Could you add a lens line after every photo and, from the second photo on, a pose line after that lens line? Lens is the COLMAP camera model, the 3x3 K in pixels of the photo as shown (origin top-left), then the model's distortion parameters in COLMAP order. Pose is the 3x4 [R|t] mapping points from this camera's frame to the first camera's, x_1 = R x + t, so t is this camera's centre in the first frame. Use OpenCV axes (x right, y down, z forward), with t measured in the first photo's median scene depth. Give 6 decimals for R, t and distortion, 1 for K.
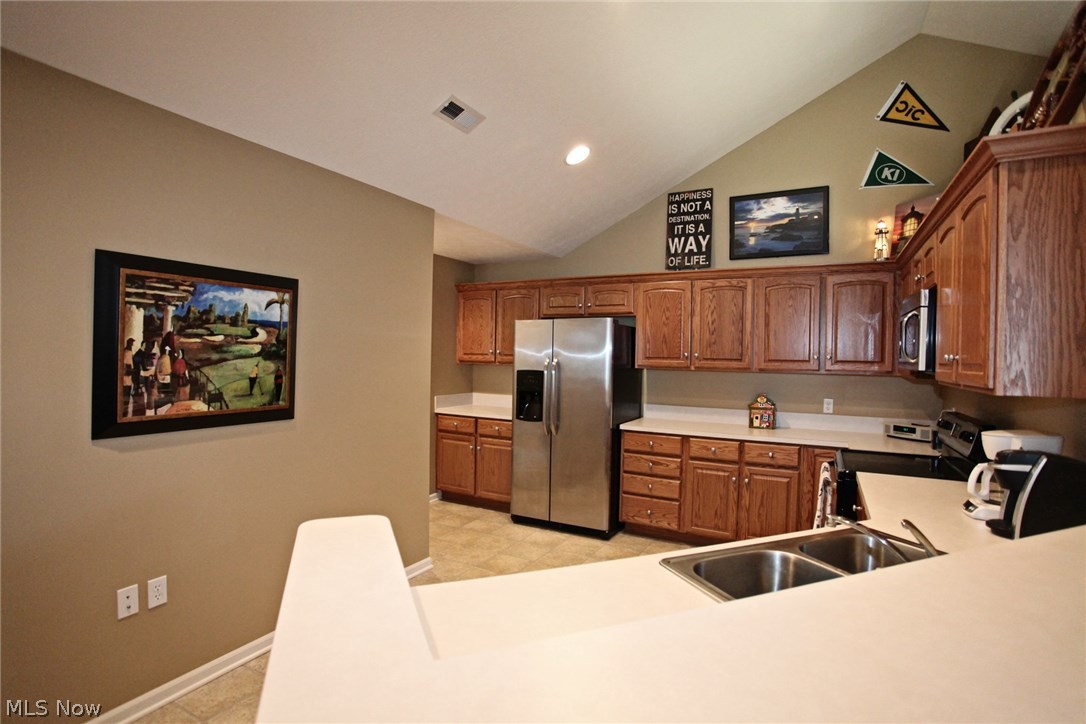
lens RADIAL K [[530.2, 0, 541.3], [0, 530.2, 364.2], [0, 0, 1]] dist [-0.065842, 0.026468]
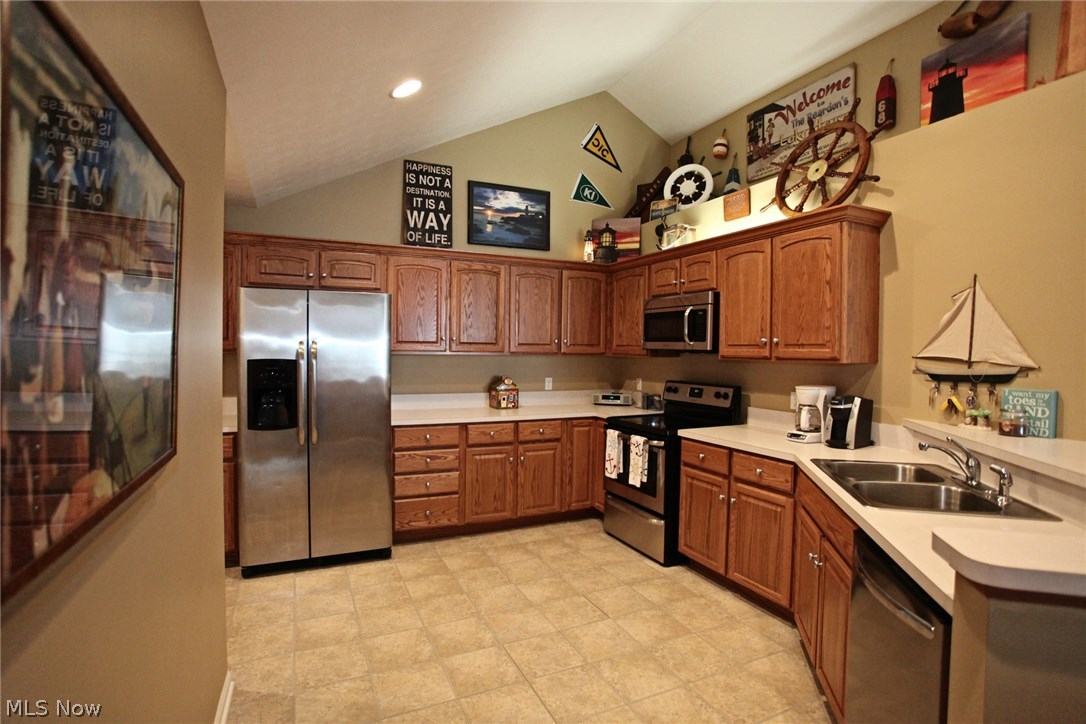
lens RADIAL K [[530.2, 0, 543.6], [0, 530.2, 363.1], [0, 0, 1]] dist [-0.065842, 0.026468]
pose [[0.594379, -0.030591, 0.803603, -0.401612], [0.011481, 0.999497, 0.029556, 0.000147], [-0.804103, -0.008341, 0.594431, 0.313387]]
